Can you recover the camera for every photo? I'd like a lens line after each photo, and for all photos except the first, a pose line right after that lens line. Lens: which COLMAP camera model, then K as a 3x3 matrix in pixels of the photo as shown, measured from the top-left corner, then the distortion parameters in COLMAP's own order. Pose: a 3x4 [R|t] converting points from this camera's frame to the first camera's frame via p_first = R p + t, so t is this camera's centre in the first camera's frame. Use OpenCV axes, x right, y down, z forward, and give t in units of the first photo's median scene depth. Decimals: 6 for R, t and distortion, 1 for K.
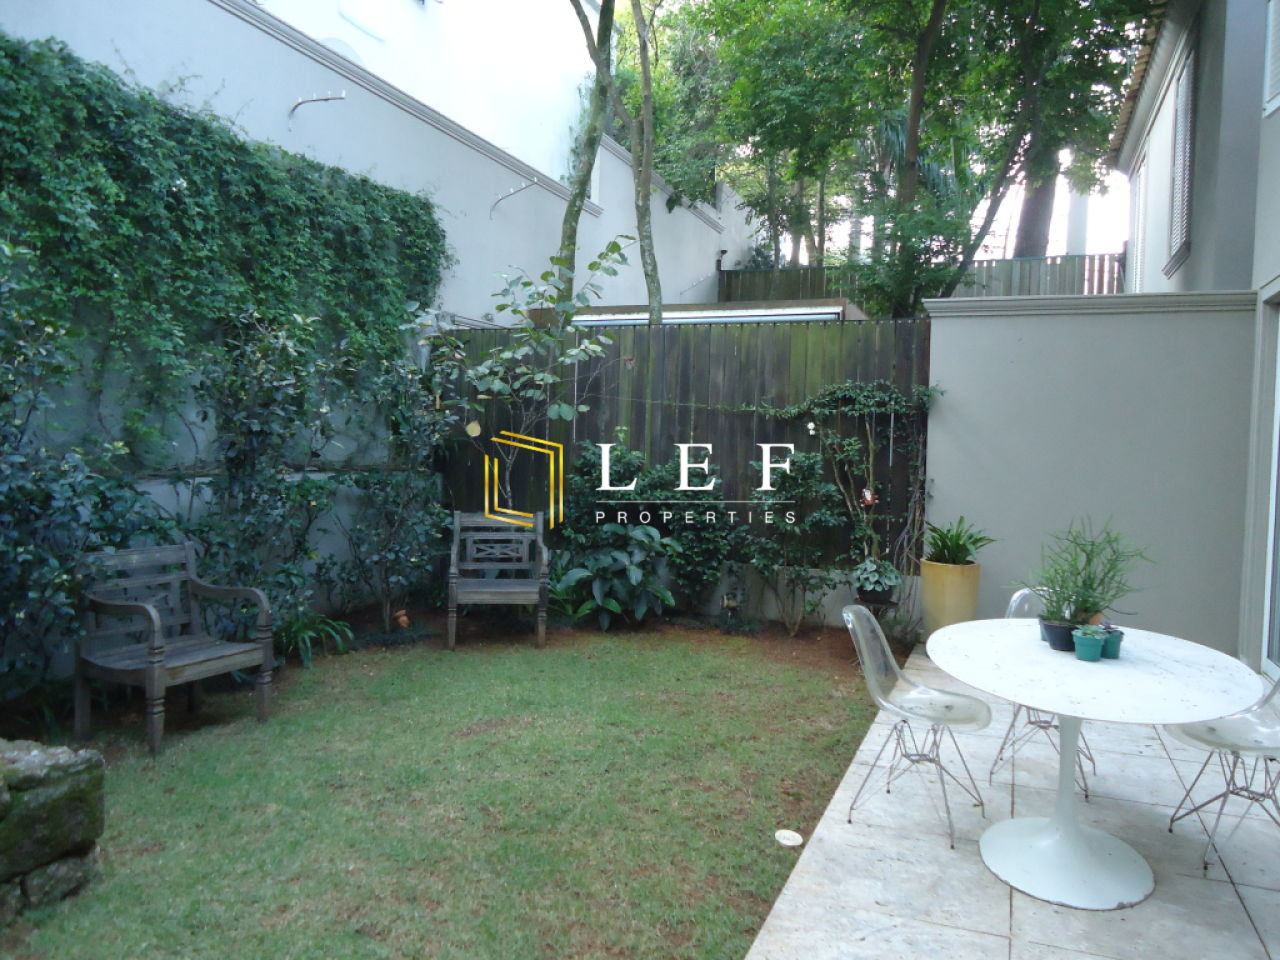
lens RADIAL K [[943.2, 0, 636.0], [0, 943.2, 484.3], [0, 0, 1]] dist [0.011098, -0.009896]
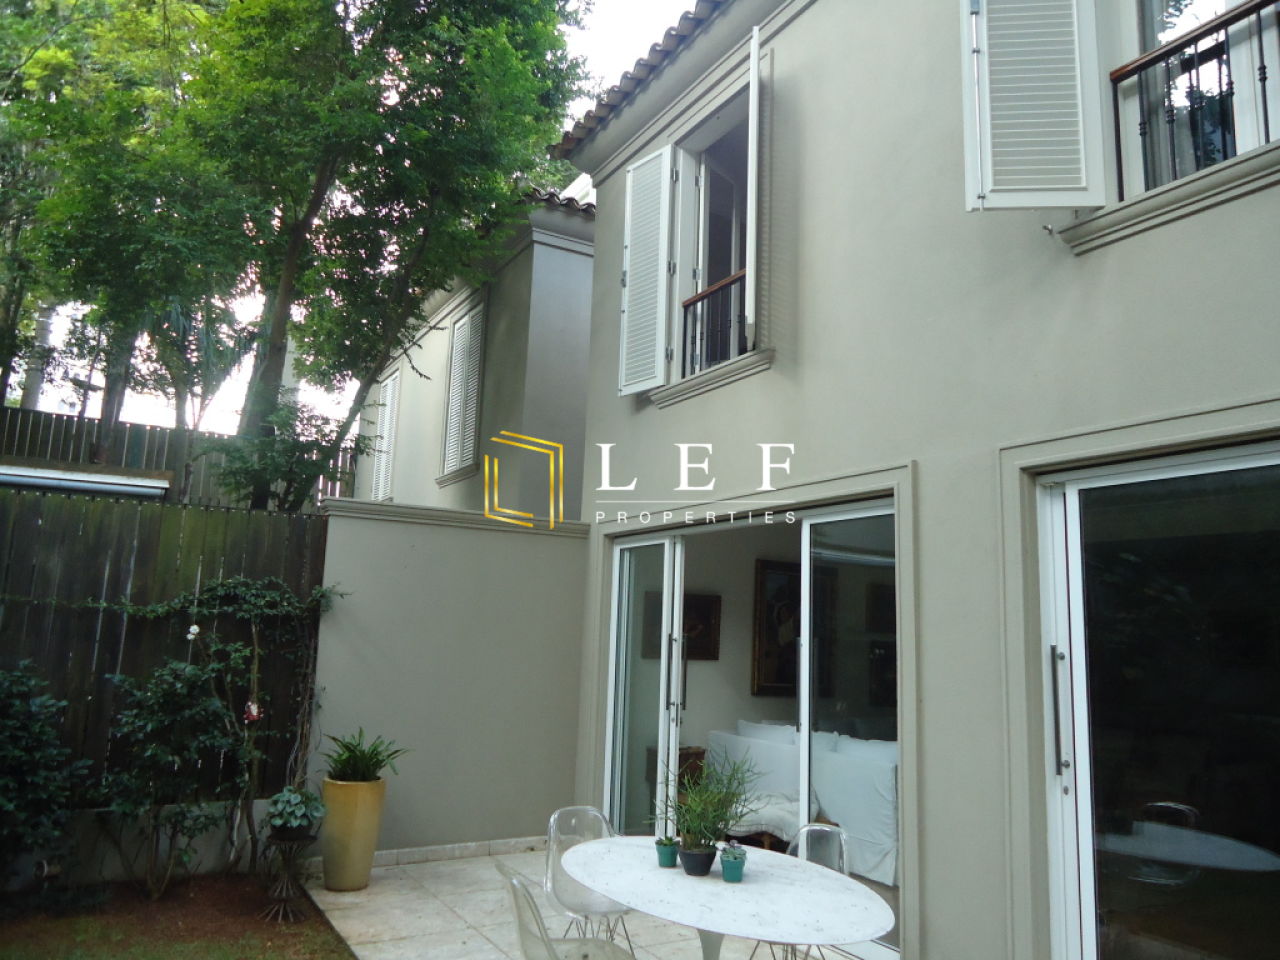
lens RADIAL K [[943.2, 0, 636.0], [0, 943.2, 478.6], [0, 0, 1]] dist [0.011098, -0.009896]
pose [[0.621214, 0.119086, 0.774540, -0.238843], [0.016218, 0.986221, -0.164639, -0.049320], [-0.783473, 0.114837, 0.610722, 0.159639]]
